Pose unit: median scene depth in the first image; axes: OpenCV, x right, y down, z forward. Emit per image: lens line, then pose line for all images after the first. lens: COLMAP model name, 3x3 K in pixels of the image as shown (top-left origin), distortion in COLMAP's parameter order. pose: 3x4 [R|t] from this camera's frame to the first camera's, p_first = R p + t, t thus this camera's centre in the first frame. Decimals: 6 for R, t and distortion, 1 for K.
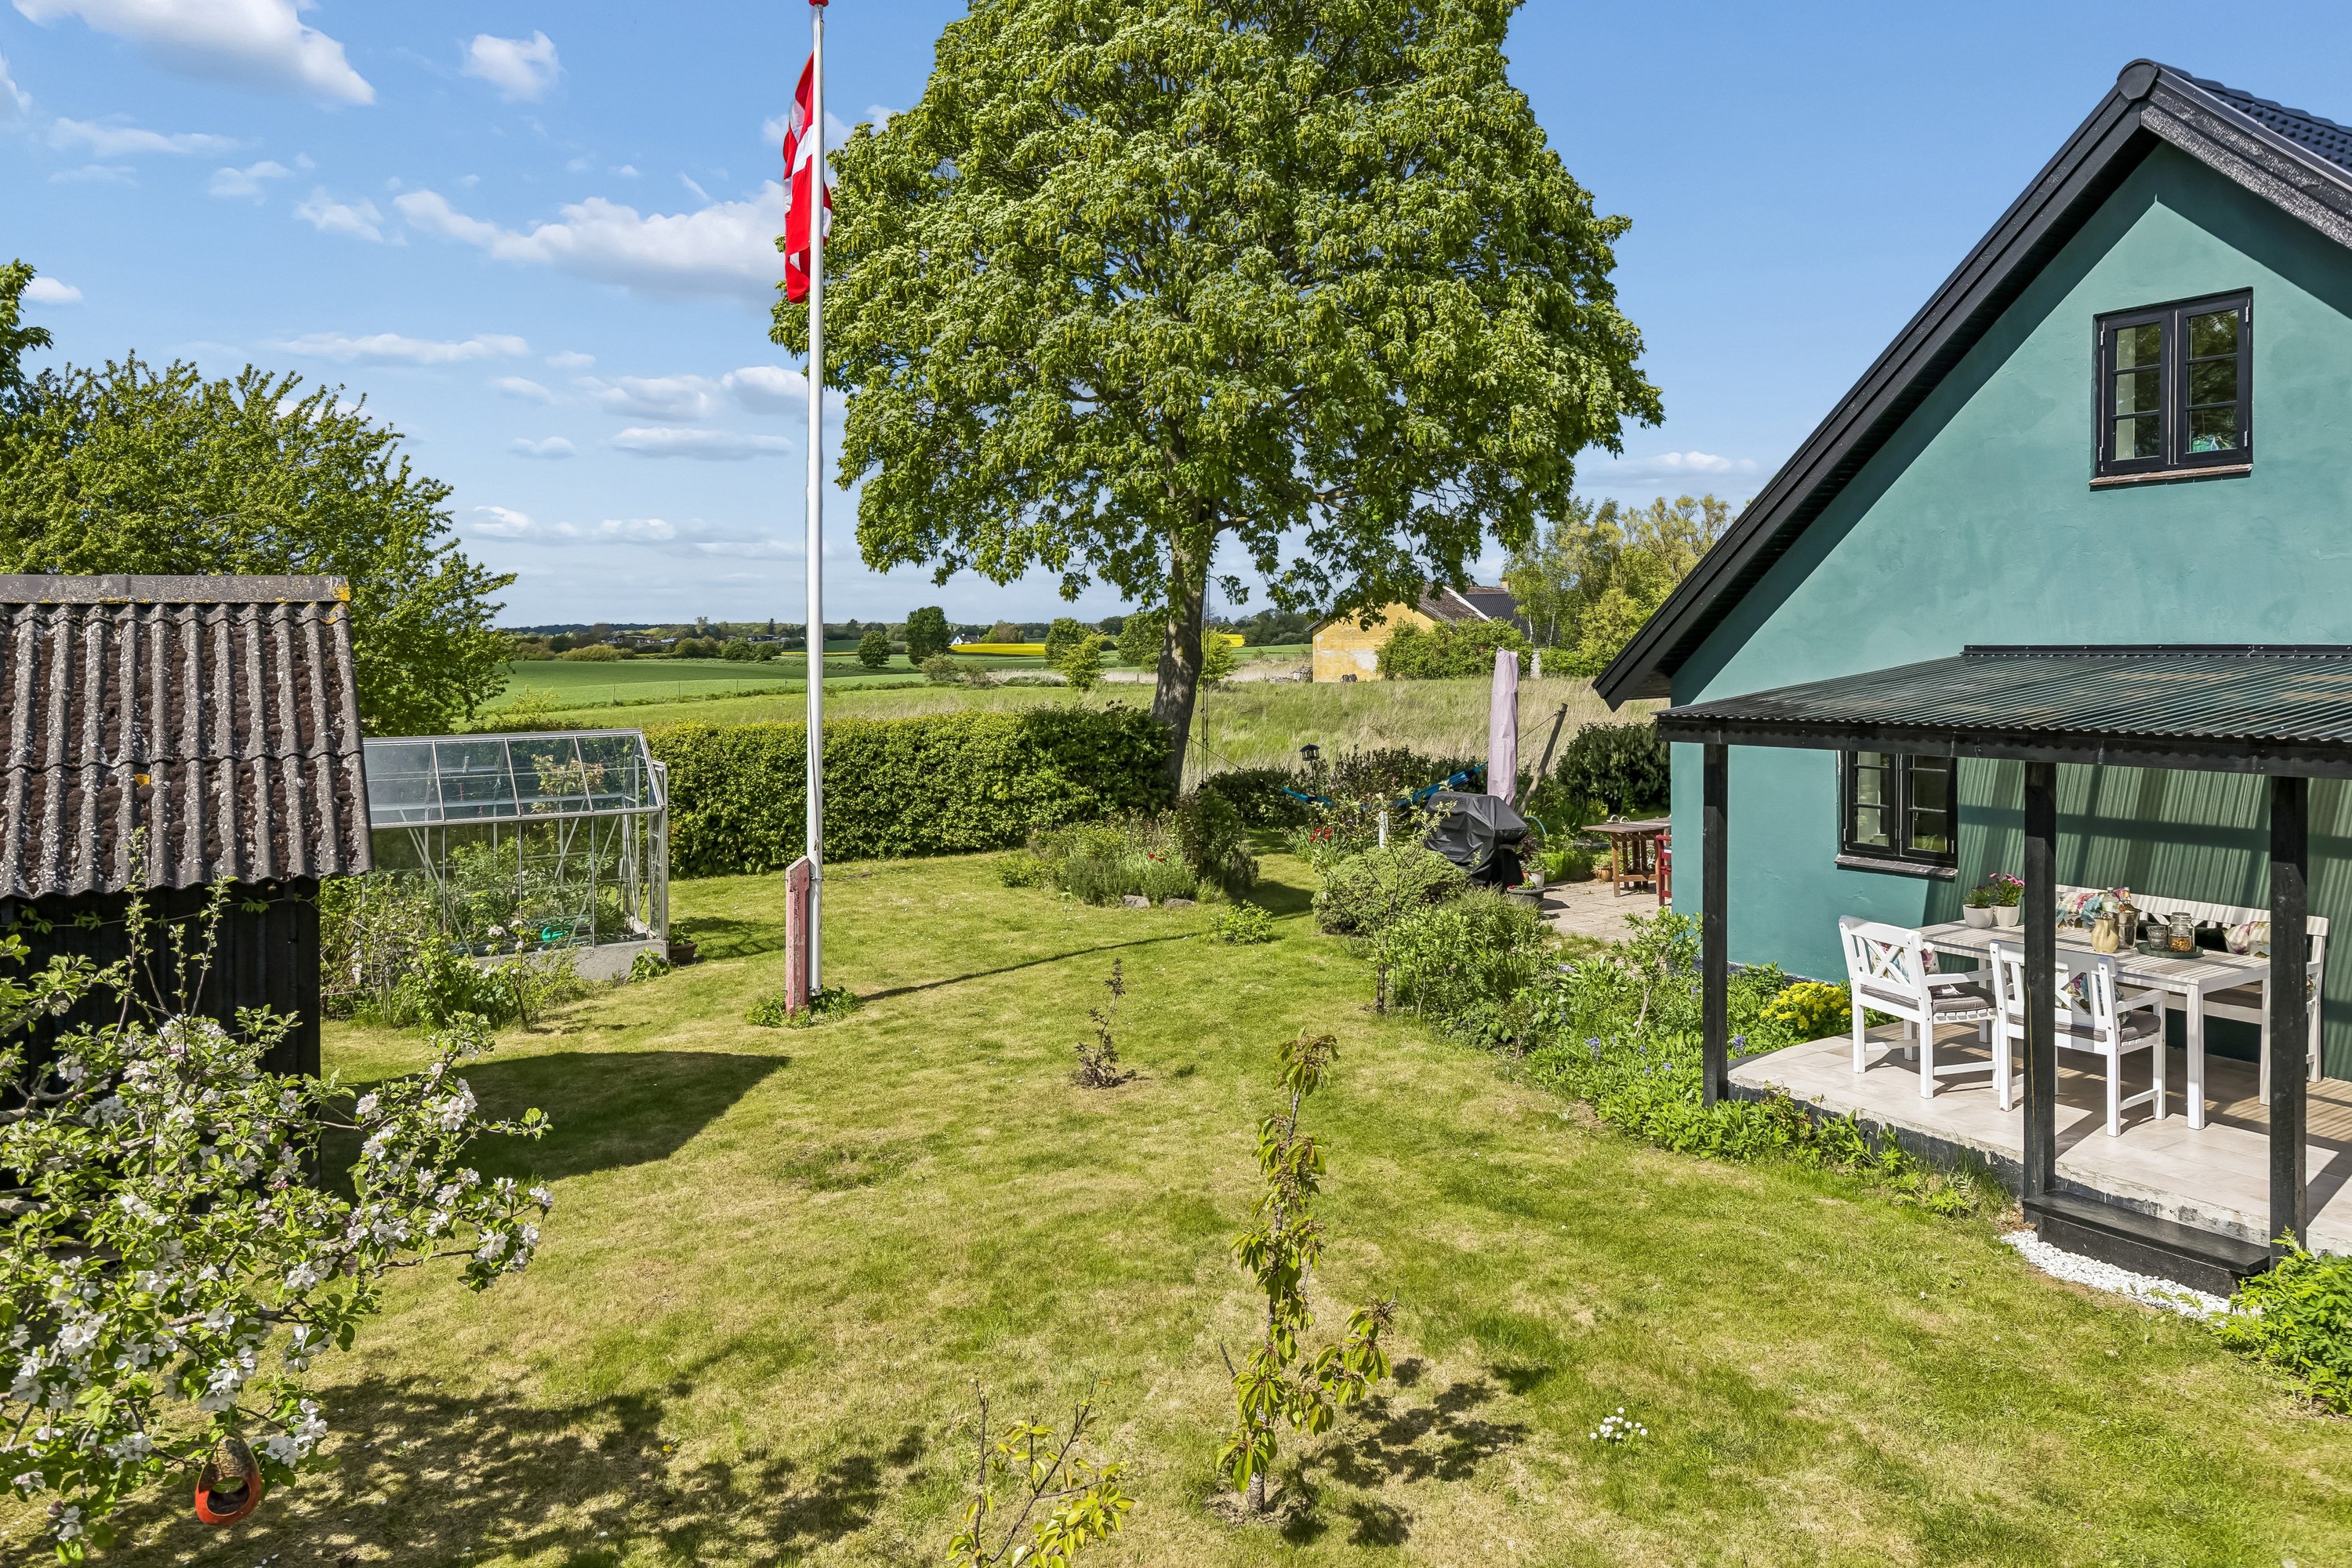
lens RADIAL K [[1524.5, 0, 1176.0], [0, 1524.5, 784.0], [0, 0, 1]] dist [0.003393, -0.000958]
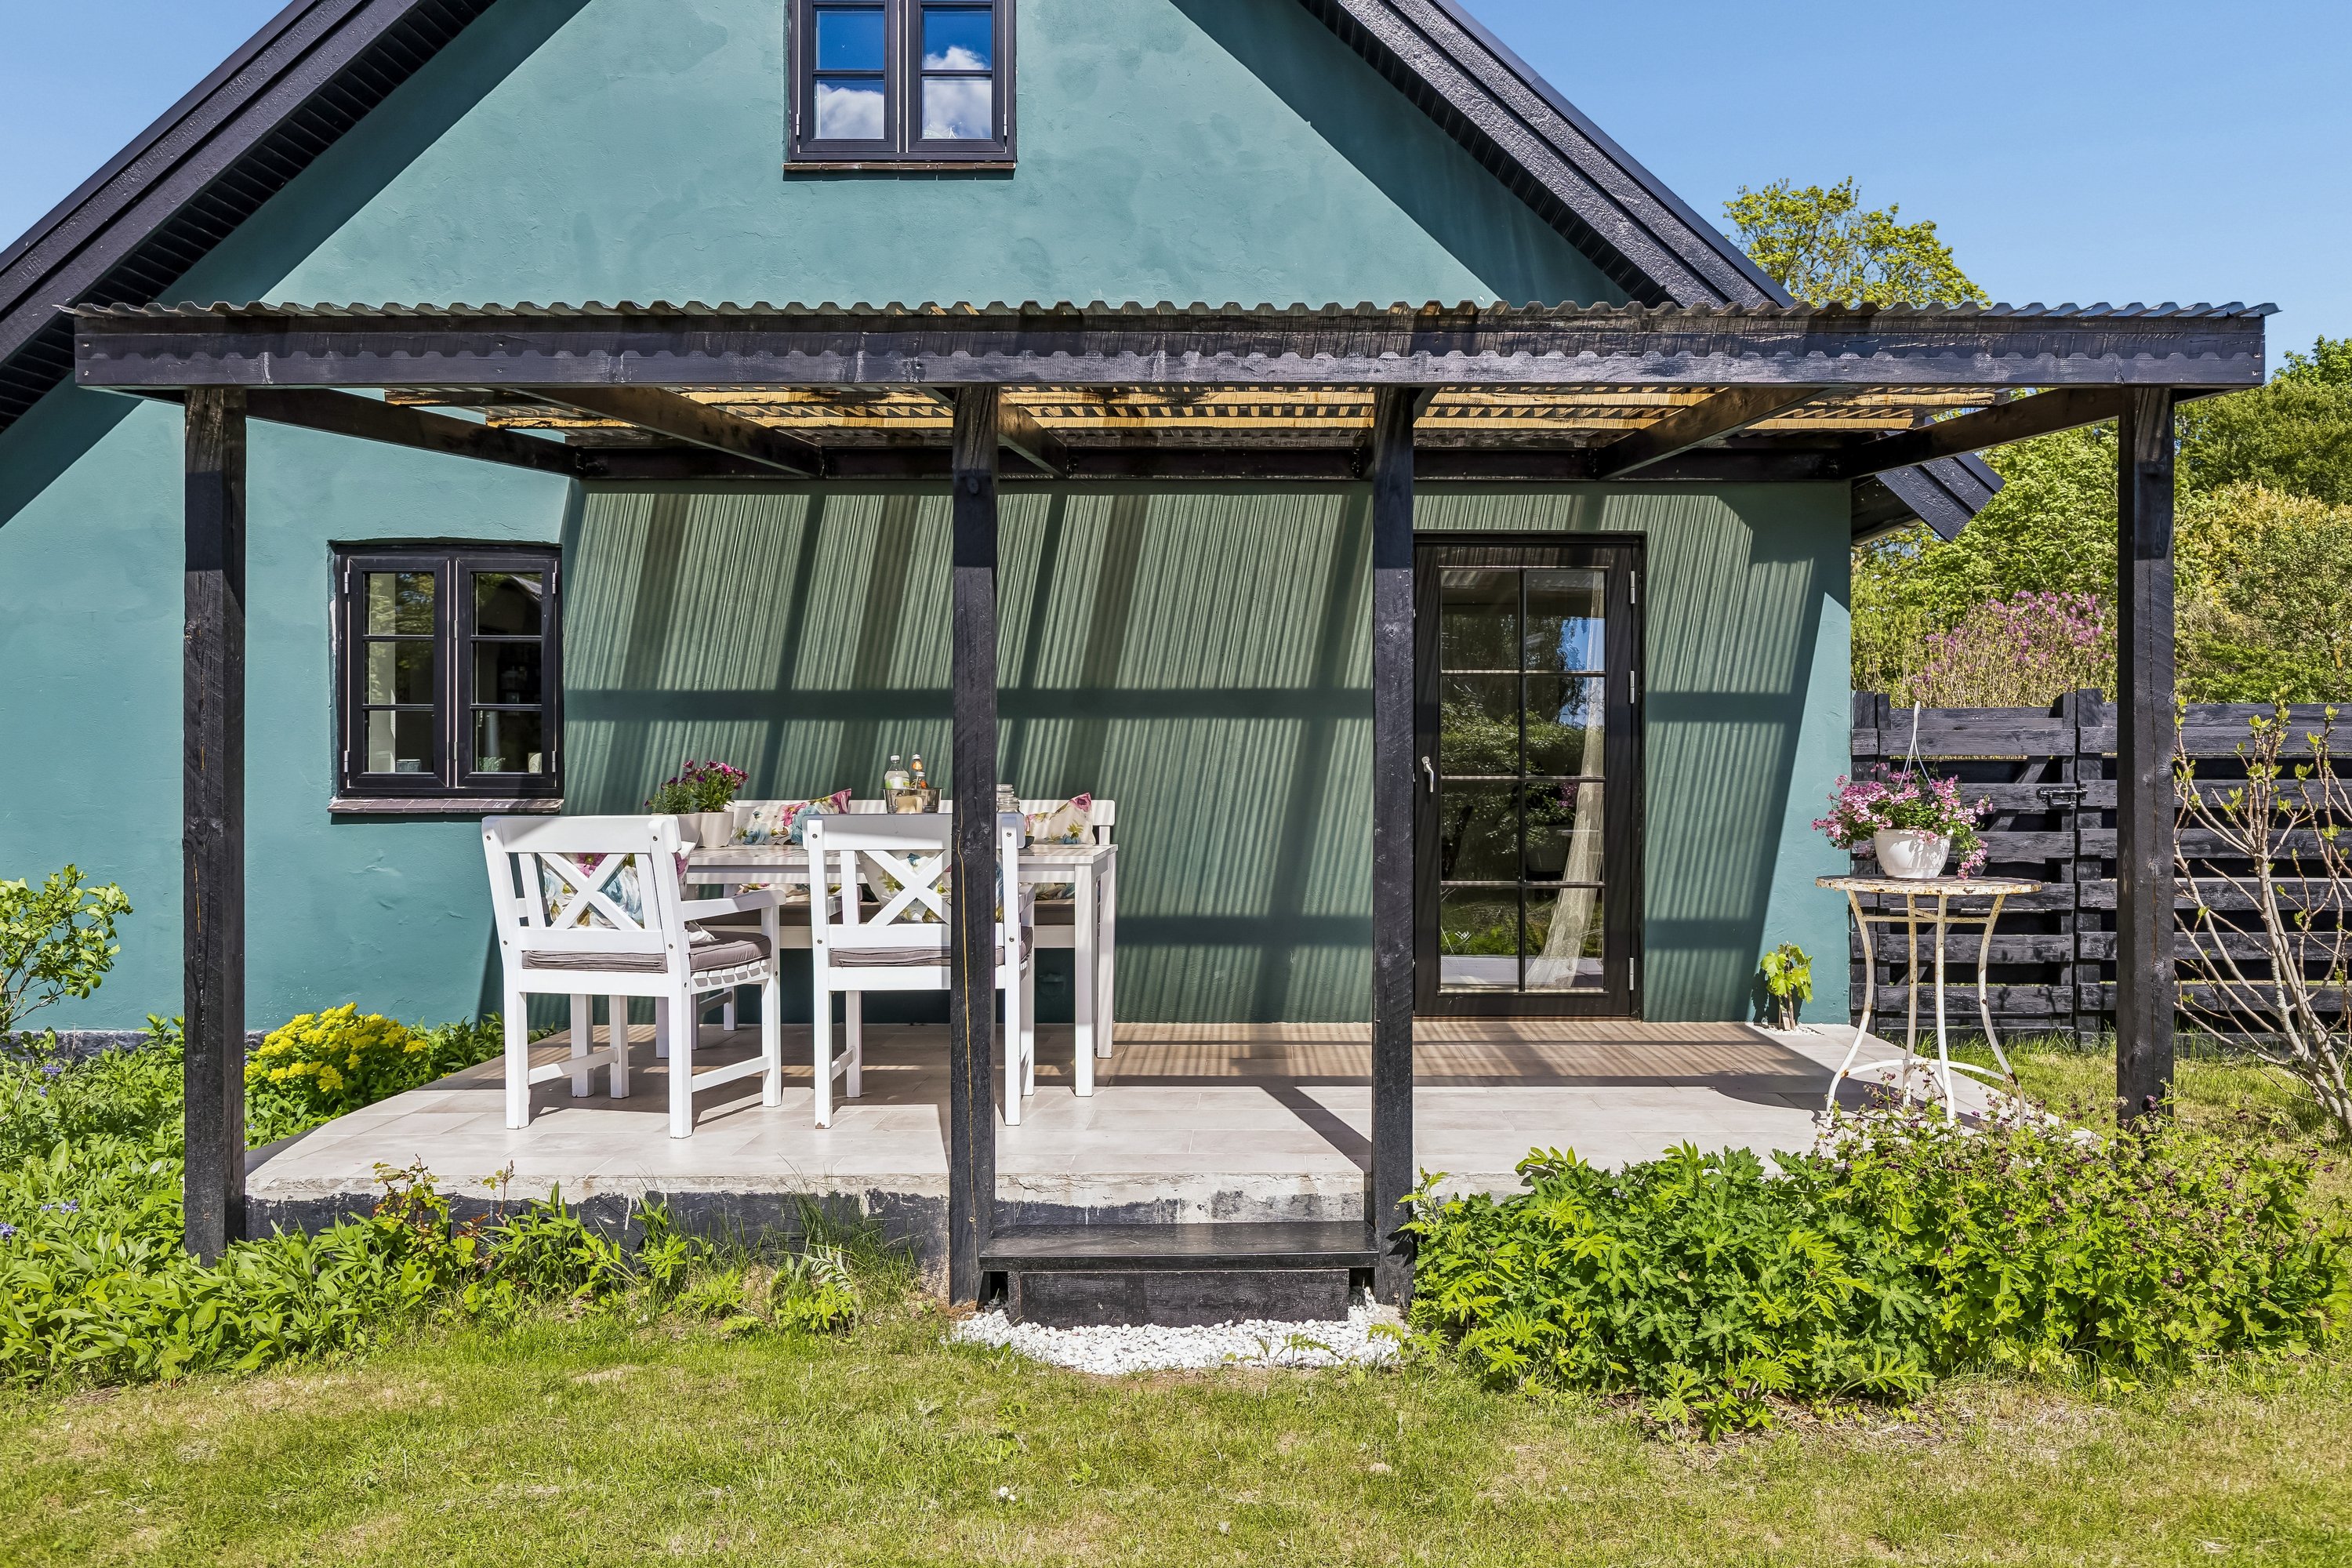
lens RADIAL K [[1612.7, 0, 1177.5], [0, 1612.7, 851.3], [0, 0, 1]] dist [0.005226, 0.001392]
pose [[0.492618, 0.004555, 0.870234, 0.088797], [0.052124, 0.998037, -0.034730, 0.134557], [-0.868683, 0.062468, 0.491413, 0.566544]]
